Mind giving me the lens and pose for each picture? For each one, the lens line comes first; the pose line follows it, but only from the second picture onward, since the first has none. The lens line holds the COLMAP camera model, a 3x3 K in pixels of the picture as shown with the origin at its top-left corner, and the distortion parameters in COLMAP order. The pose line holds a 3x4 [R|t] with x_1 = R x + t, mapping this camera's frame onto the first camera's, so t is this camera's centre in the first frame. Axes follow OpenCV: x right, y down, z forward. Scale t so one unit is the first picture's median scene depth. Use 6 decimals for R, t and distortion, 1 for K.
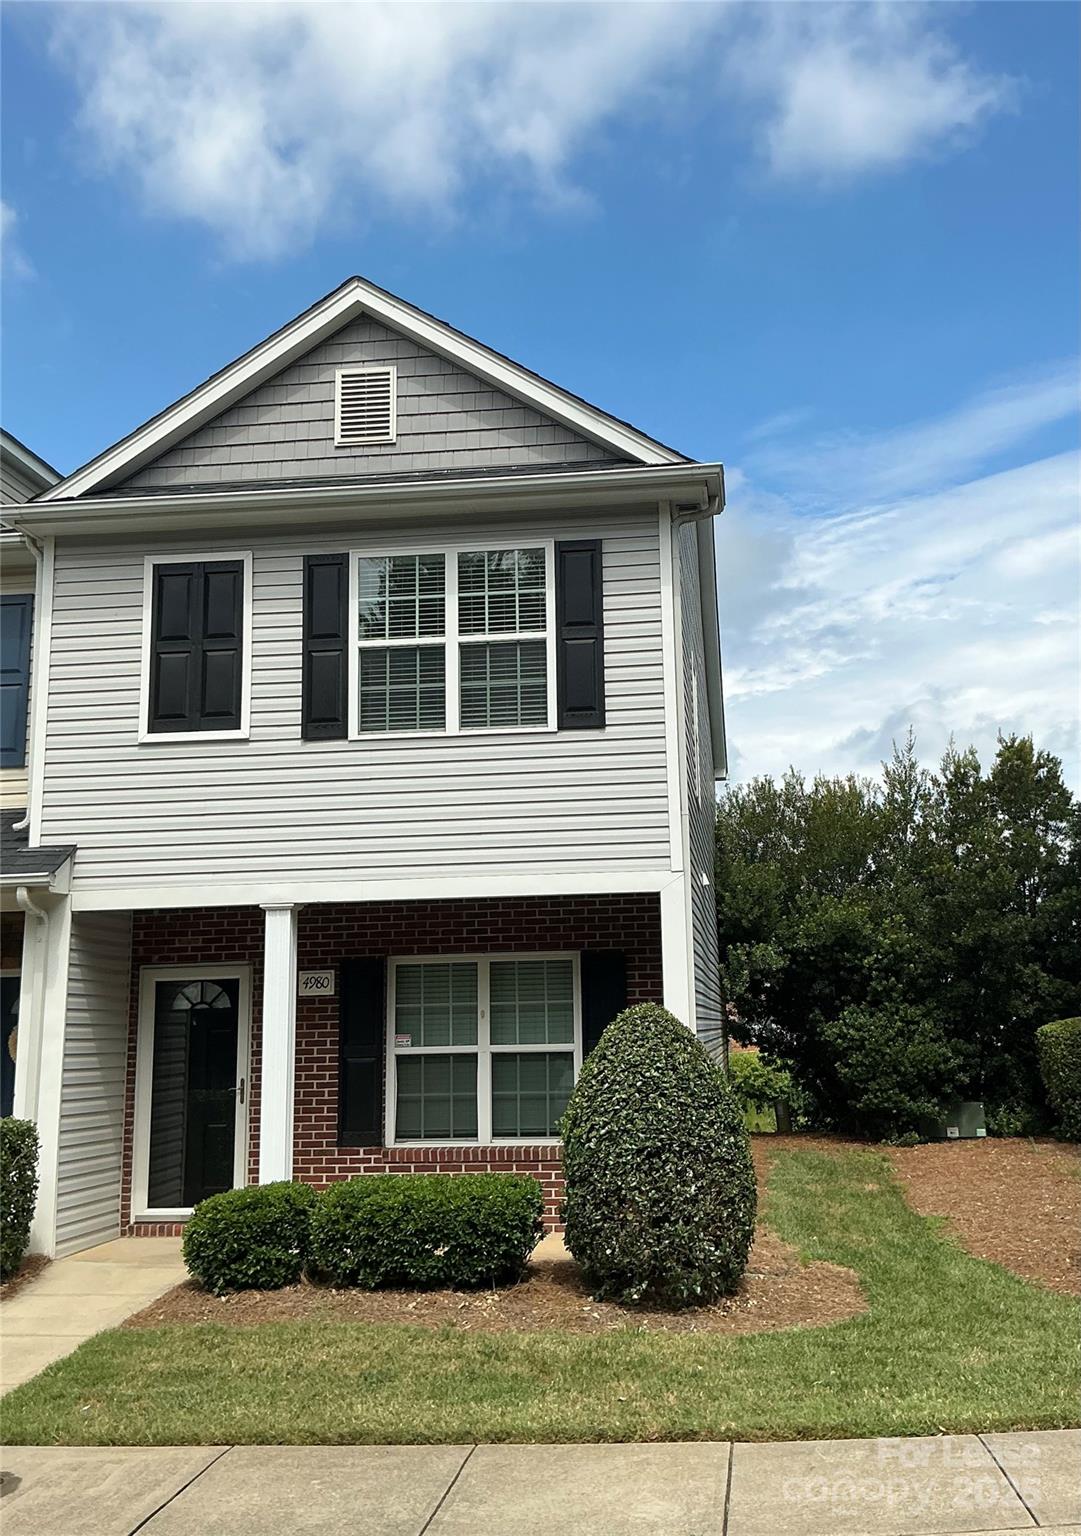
lens RADIAL K [[1416.9, 0, 569.2], [0, 1416.9, 768.8], [0, 0, 1]] dist [0.165138, -0.343845]
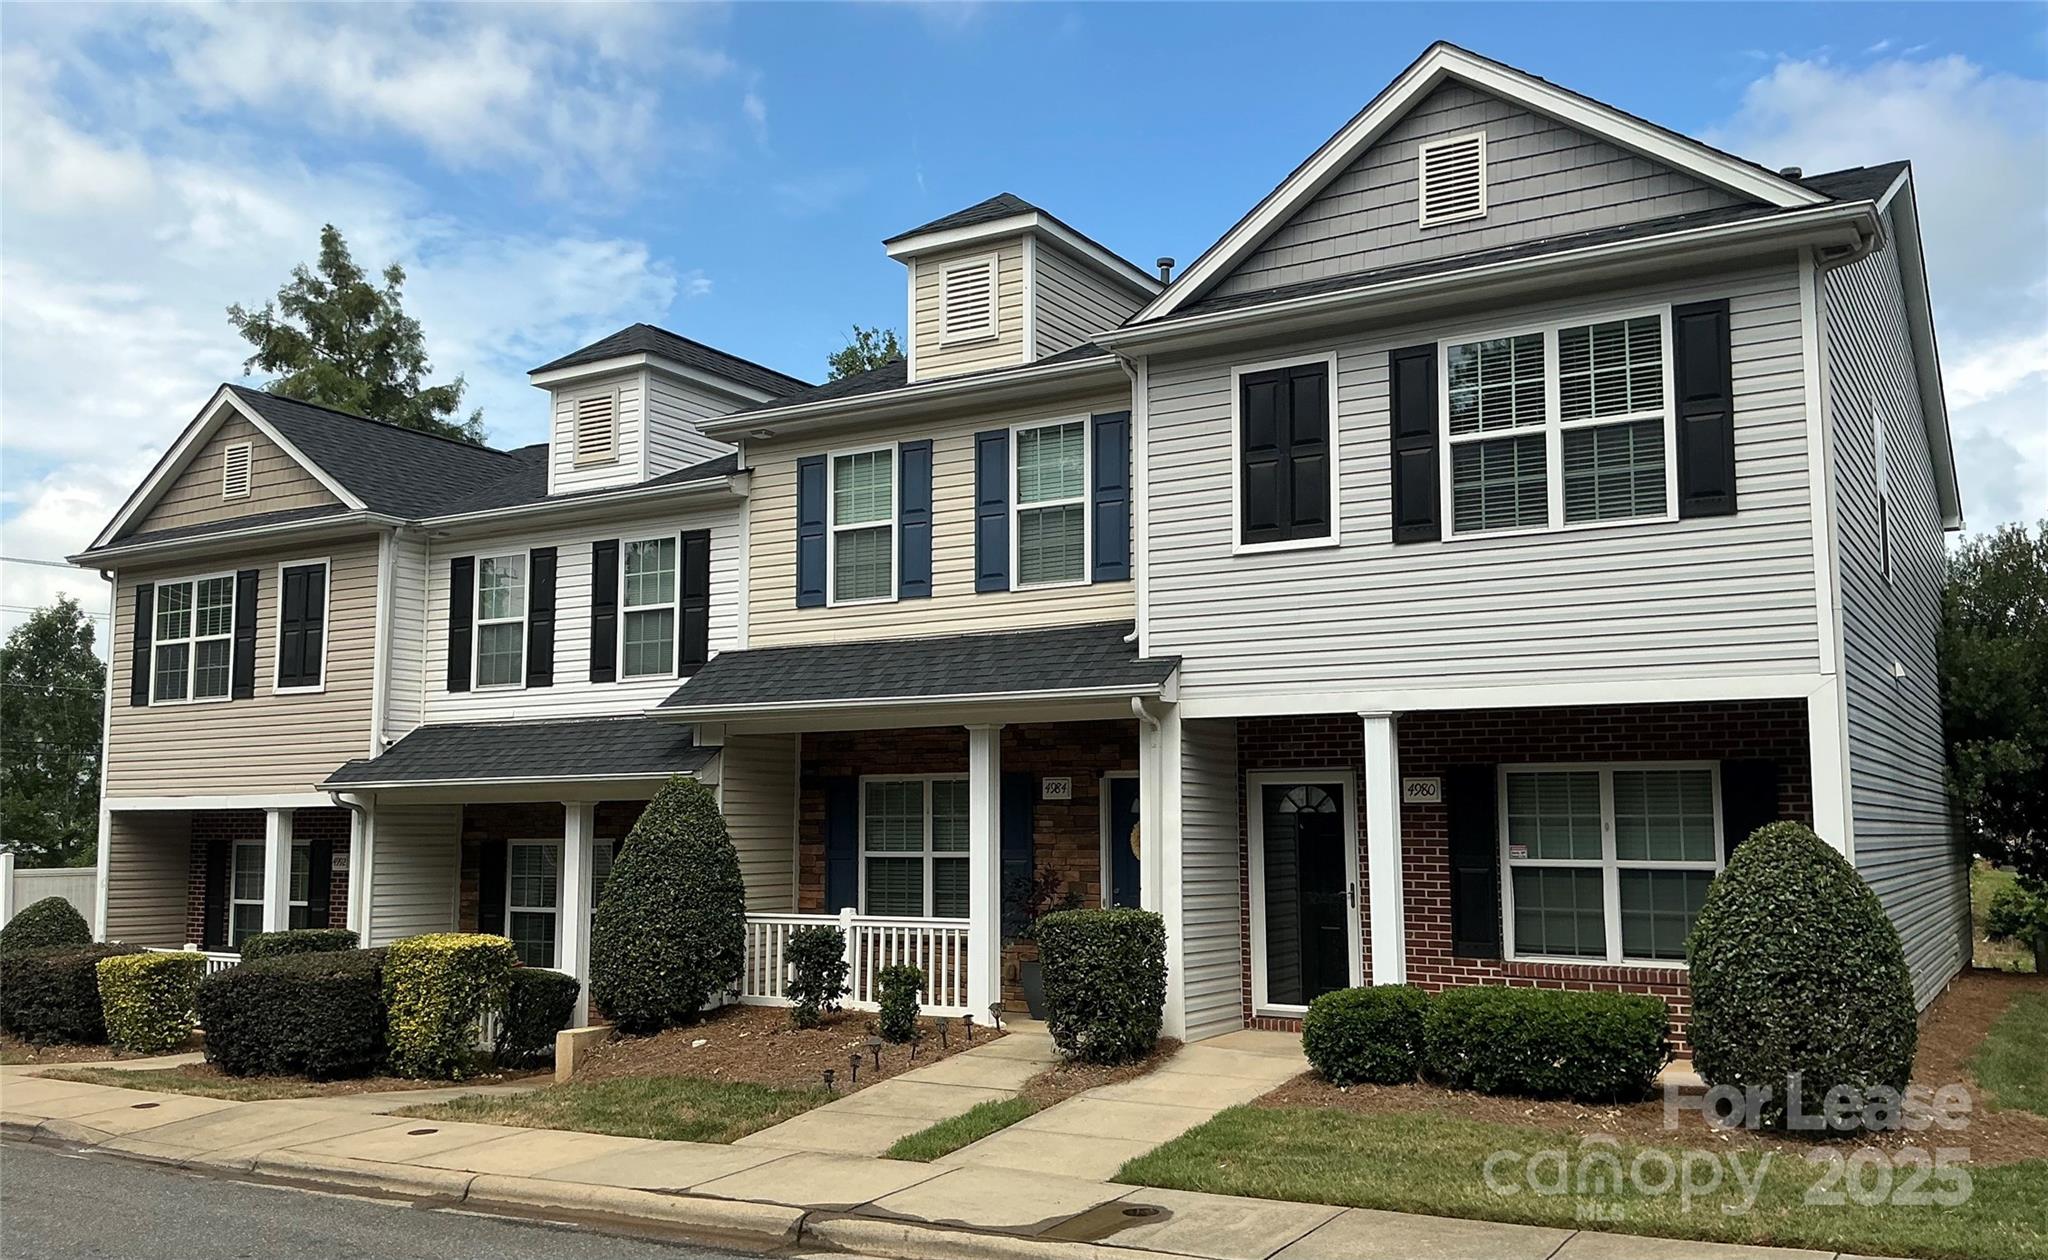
lens RADIAL K [[1736.7, 0, 984.2], [0, 1736.7, 633.7], [0, 0, 1]] dist [0.165094, -0.348787]
pose [[0.906120, -0.027666, -0.422115, 0.062294], [0.058001, 0.996560, 0.059190, -0.045859], [0.419026, -0.078116, 0.904608, -0.204270]]
